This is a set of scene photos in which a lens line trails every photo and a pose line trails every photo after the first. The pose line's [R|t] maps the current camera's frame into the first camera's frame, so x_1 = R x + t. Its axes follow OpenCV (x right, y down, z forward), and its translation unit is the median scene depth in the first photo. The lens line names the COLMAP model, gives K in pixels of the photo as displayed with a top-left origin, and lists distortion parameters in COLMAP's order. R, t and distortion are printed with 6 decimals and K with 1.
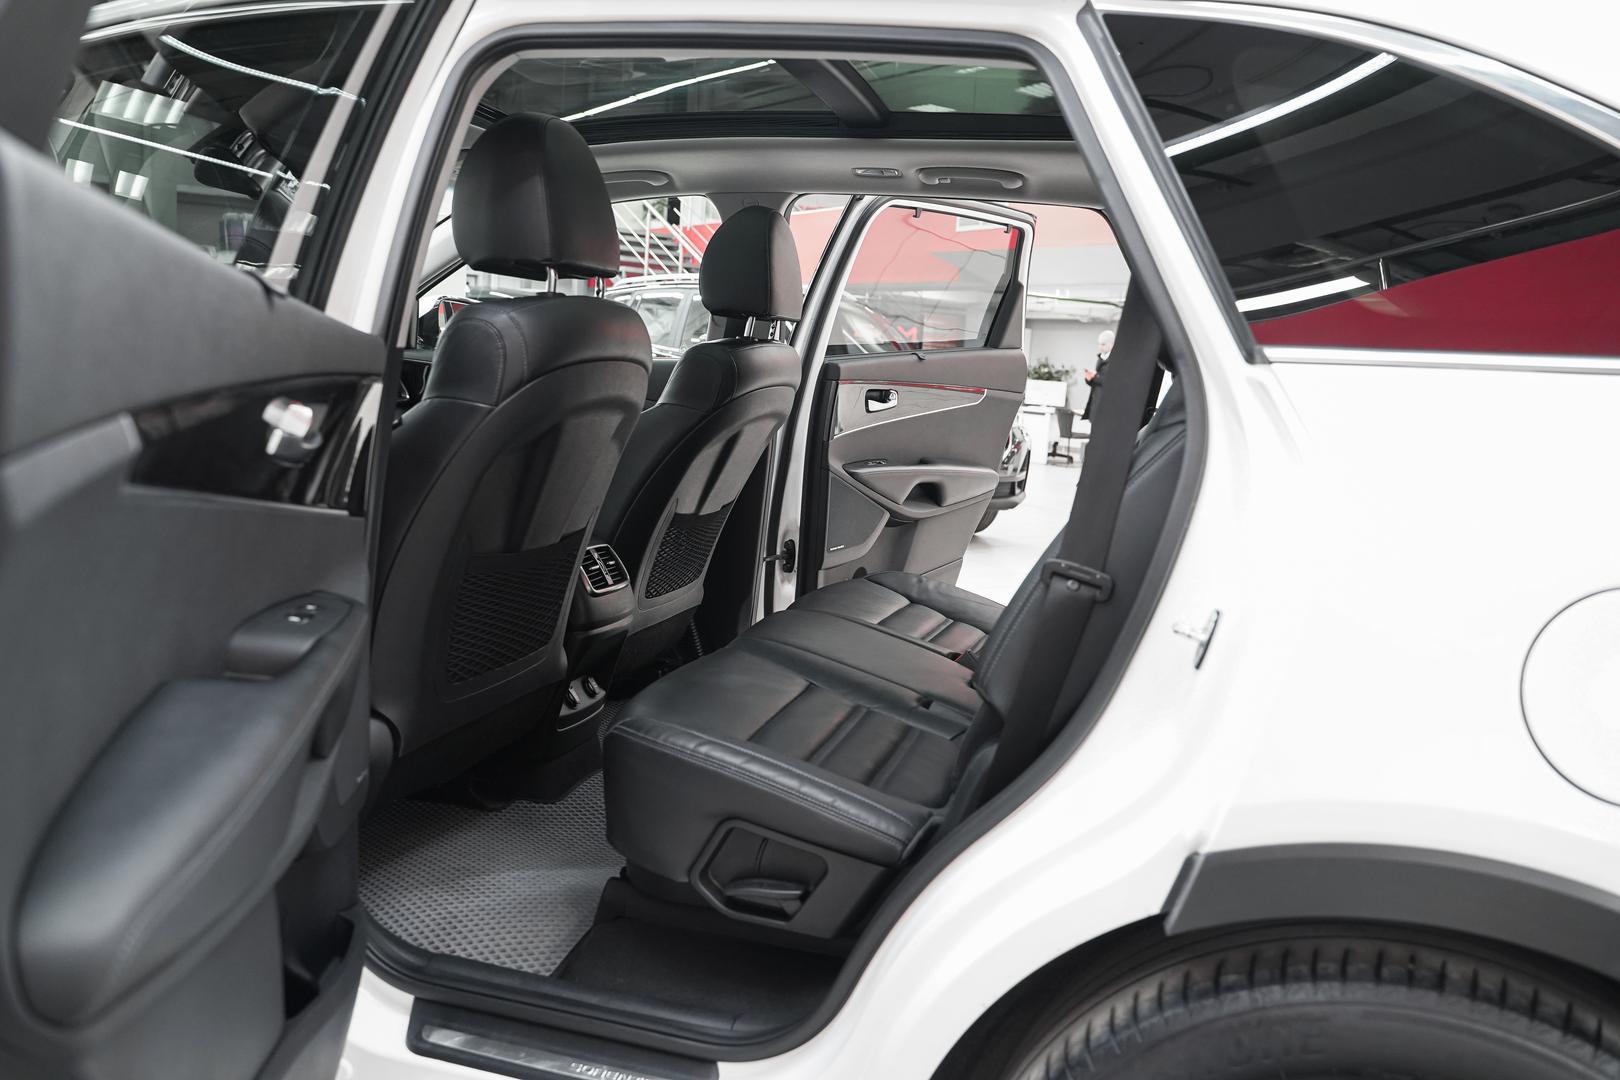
lens RADIAL K [[1288.2, 0, 810.0], [0, 1288.2, 540.0], [0, 0, 1]] dist [-0.010366, 0.001799]
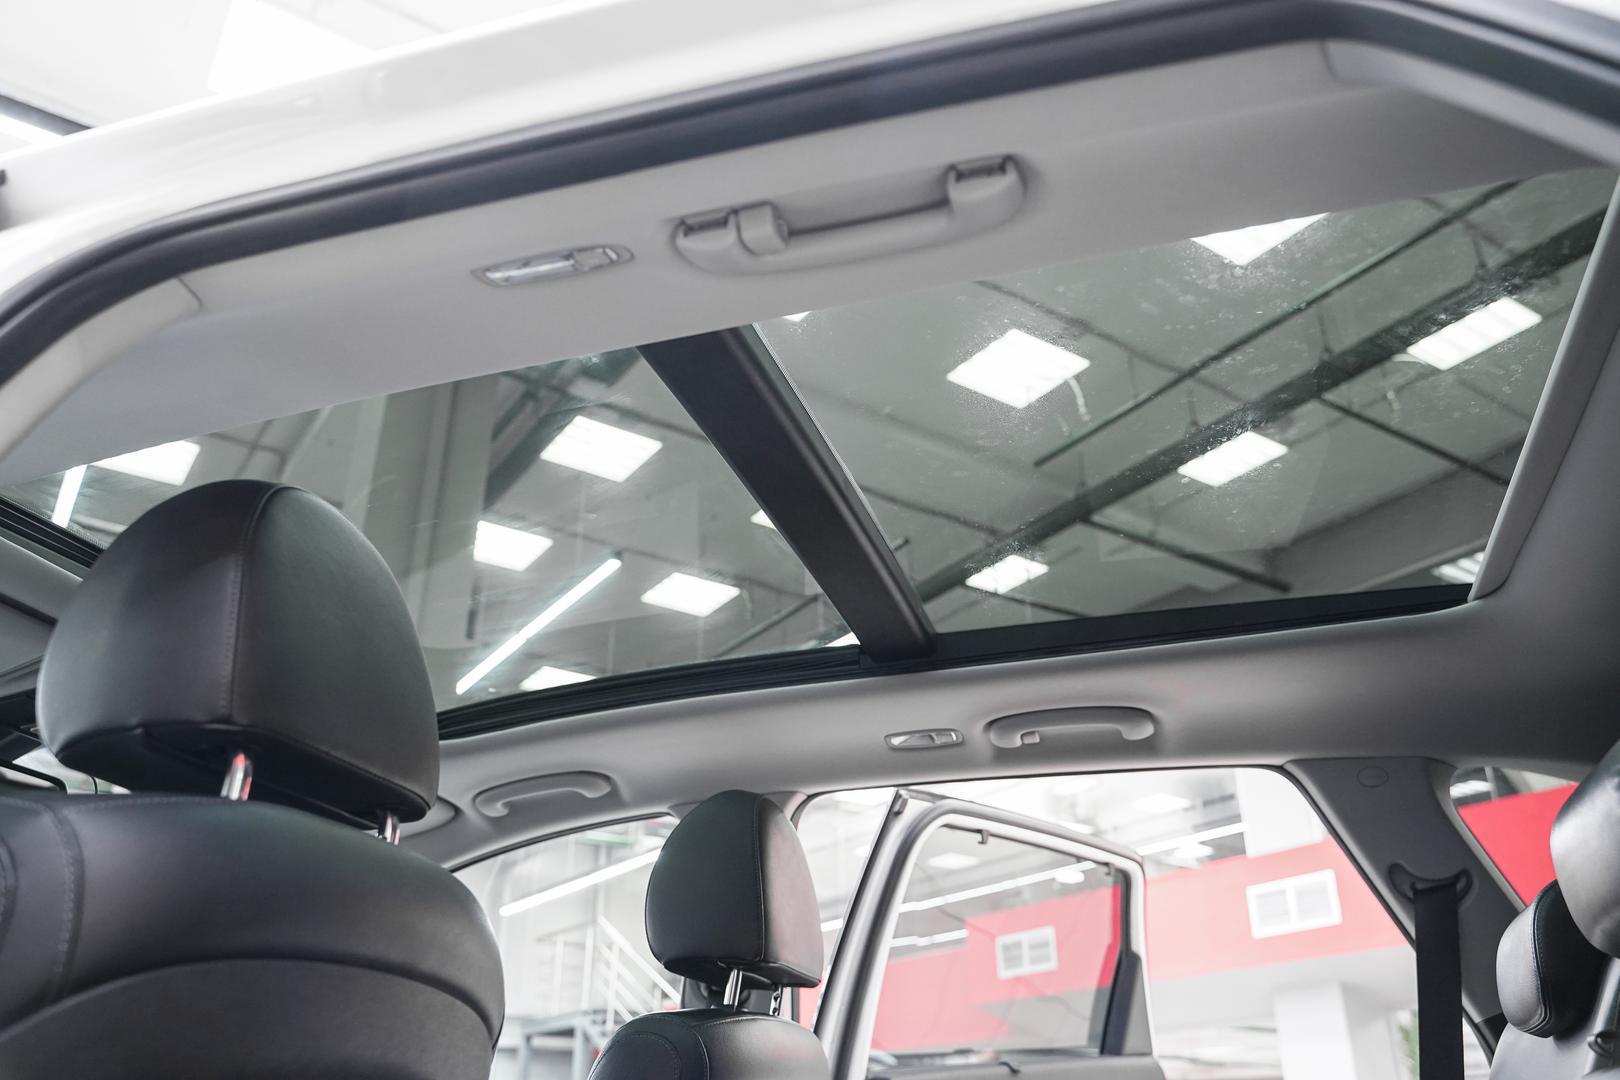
lens RADIAL K [[1288.2, 0, 810.0], [0, 1288.2, 540.0], [0, 0, 1]] dist [-0.010366, 0.001799]
pose [[0.997474, -0.070794, 0.005797, -0.001945], [0.062000, 0.827919, -0.557410, -0.009195], [0.034662, 0.556361, 0.830217, 0.380351]]
